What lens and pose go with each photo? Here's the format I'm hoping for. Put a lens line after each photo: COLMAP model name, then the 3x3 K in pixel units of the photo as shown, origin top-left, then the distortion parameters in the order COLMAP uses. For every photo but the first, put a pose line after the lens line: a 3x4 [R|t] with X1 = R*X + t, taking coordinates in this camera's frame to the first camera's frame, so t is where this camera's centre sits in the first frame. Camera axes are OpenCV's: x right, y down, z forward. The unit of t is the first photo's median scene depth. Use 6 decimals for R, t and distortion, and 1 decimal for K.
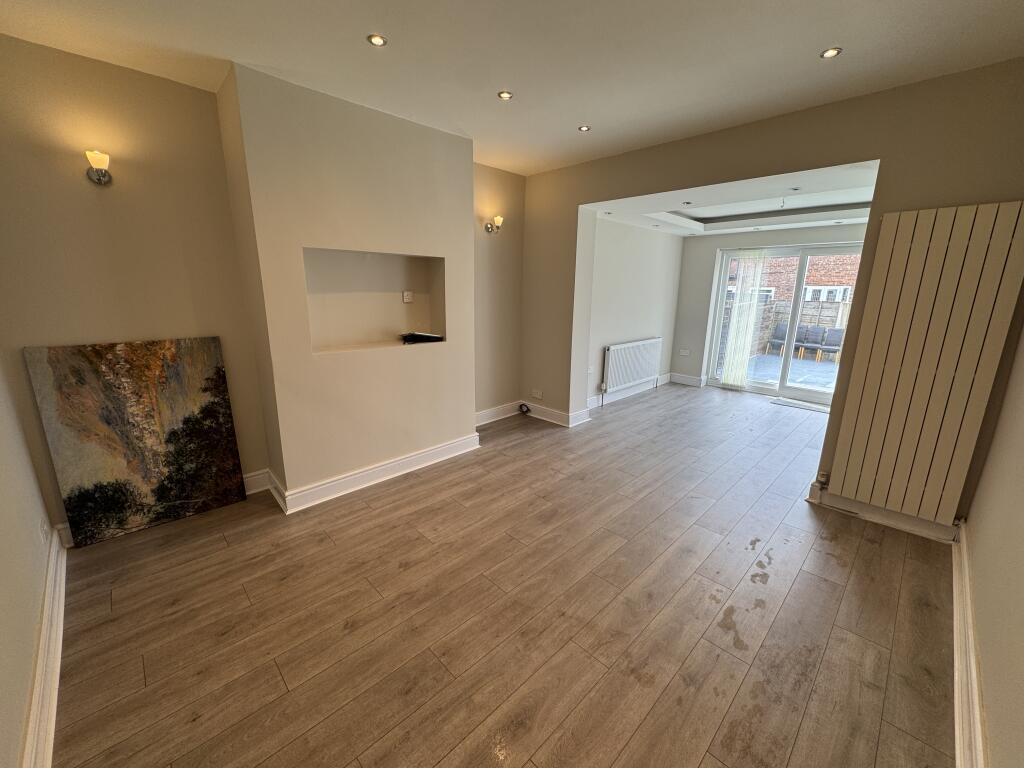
lens RADIAL K [[408.2, 0, 513.7], [0, 408.2, 384.5], [0, 0, 1]] dist [-0.002517, 0.000424]
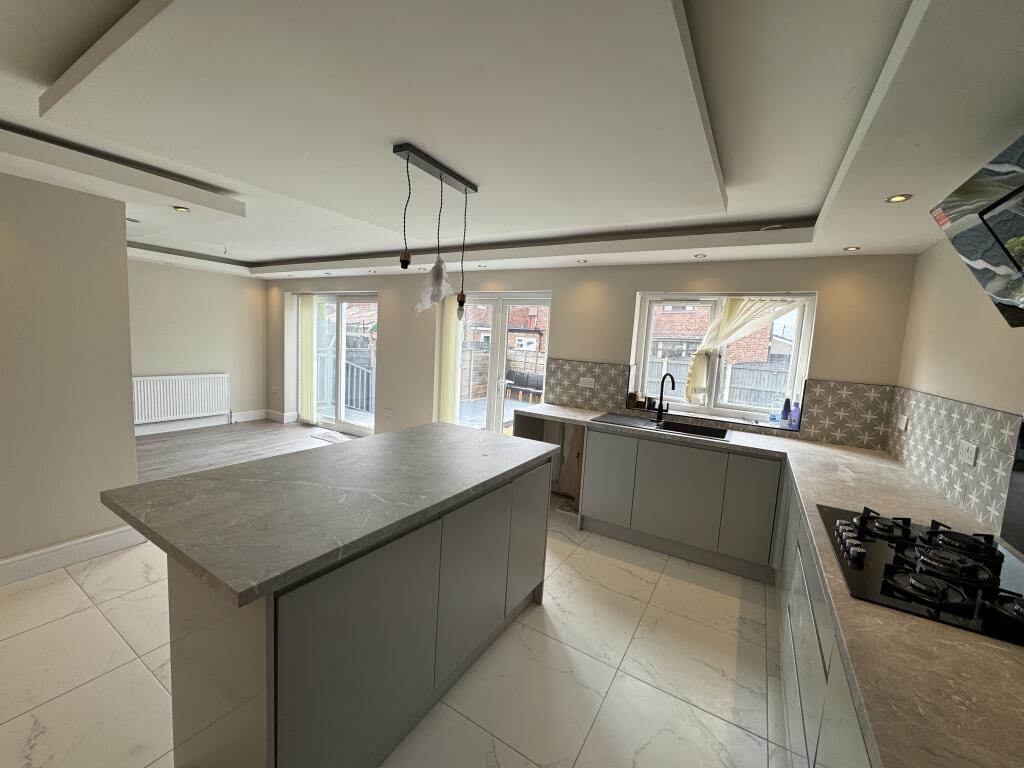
lens RADIAL K [[408.2, 0, 511.5], [0, 408.2, 385.1], [0, 0, 1]] dist [-0.002517, 0.000424]
pose [[0.970365, 0.012385, 0.241326, 1.896550], [0.015906, 0.993246, -0.114930, 0.094802], [-0.241120, 0.115362, 0.963614, -0.356998]]
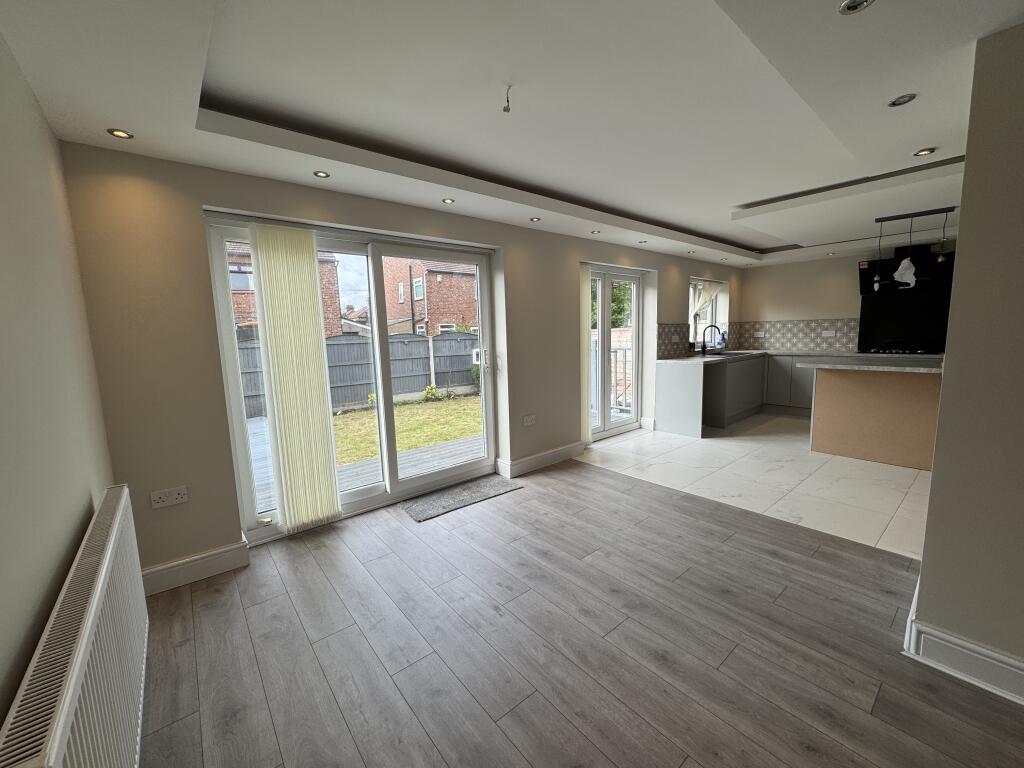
lens RADIAL K [[408.2, 0, 514.0], [0, 408.2, 383.5], [0, 0, 1]] dist [-0.002517, 0.000424]
pose [[0.087843, -0.145584, 0.985438, 0.308501], [0.264690, 0.957111, 0.117804, -0.338989], [-0.960324, 0.250487, 0.122610, 1.657305]]
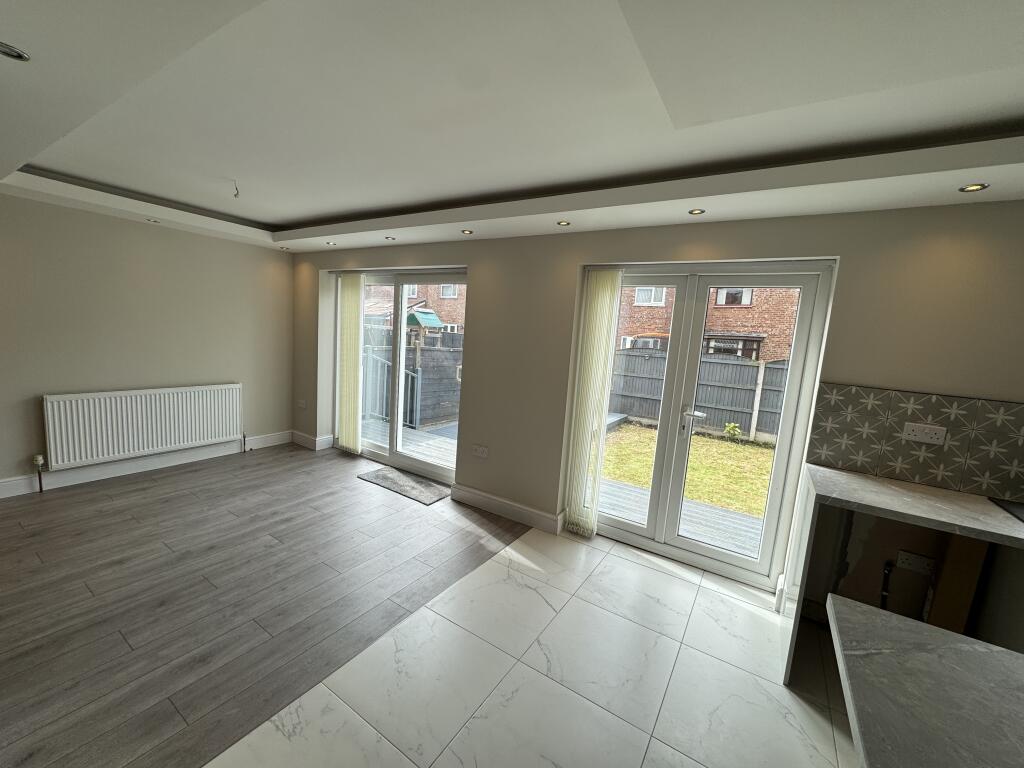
lens RADIAL K [[408.2, 0, 512.2], [0, 408.2, 384.4], [0, 0, 1]] dist [-0.002517, 0.000424]
pose [[0.974746, 0.023203, 0.222107, 1.582629], [-0.000622, 0.994866, -0.101203, -0.098882], [-0.223315, 0.098509, 0.969756, 0.447016]]
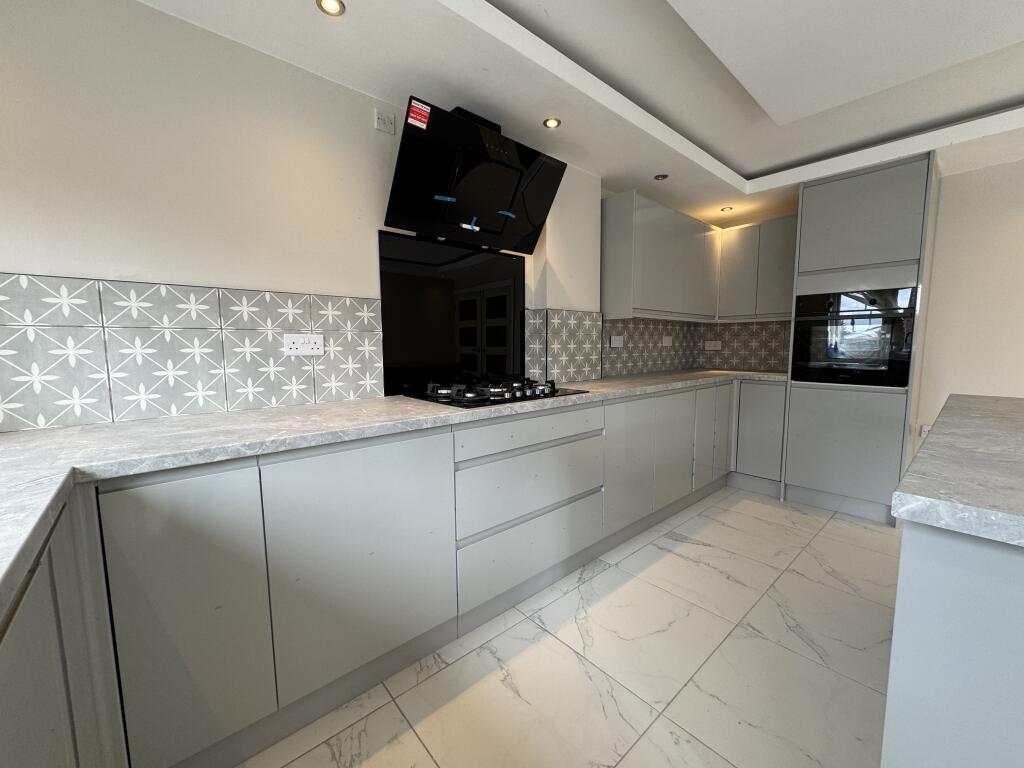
lens RADIAL K [[408.2, 0, 507.8], [0, 408.2, 384.3], [0, 0, 1]] dist [-0.002517, 0.000424]
pose [[-0.997848, -0.017407, 0.063211, 2.448514], [0.004602, 0.943138, 0.332368, -0.014435], [-0.065403, 0.331944, -0.941029, 0.750440]]
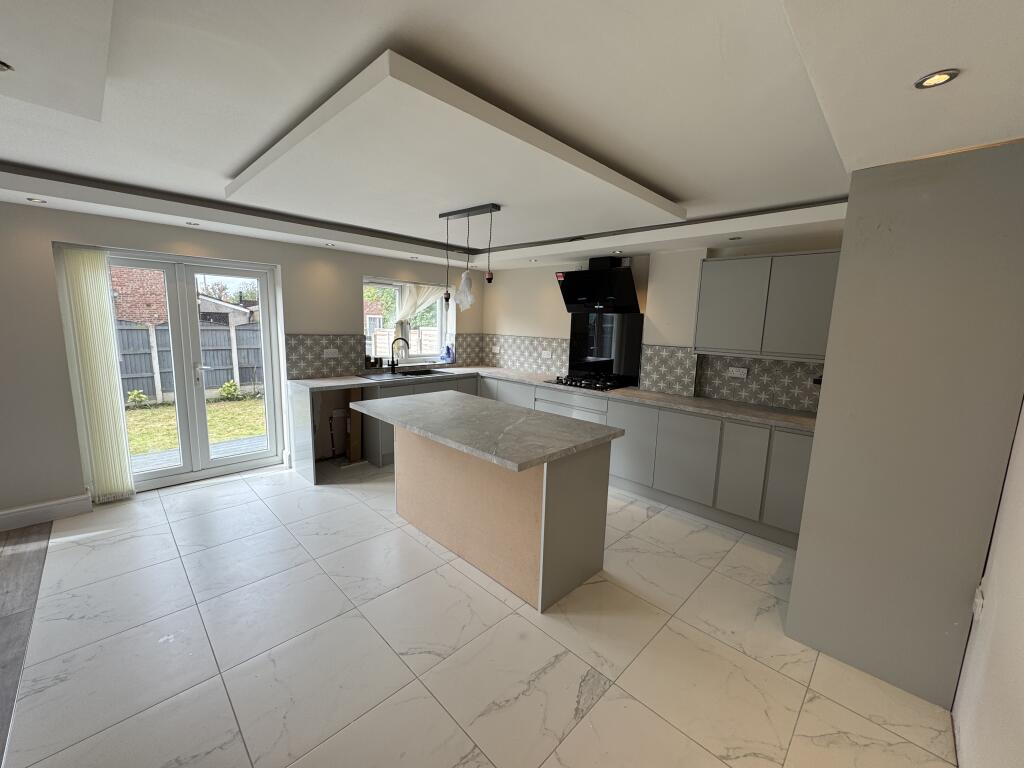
lens RADIAL K [[408.2, 0, 512.1], [0, 408.2, 383.4], [0, 0, 1]] dist [-0.002517, 0.000424]
pose [[-0.011023, -0.167267, 0.985850, 0.817142], [0.207817, 0.963999, 0.165883, -0.090099], [-0.978106, 0.206705, 0.024135, 0.283708]]
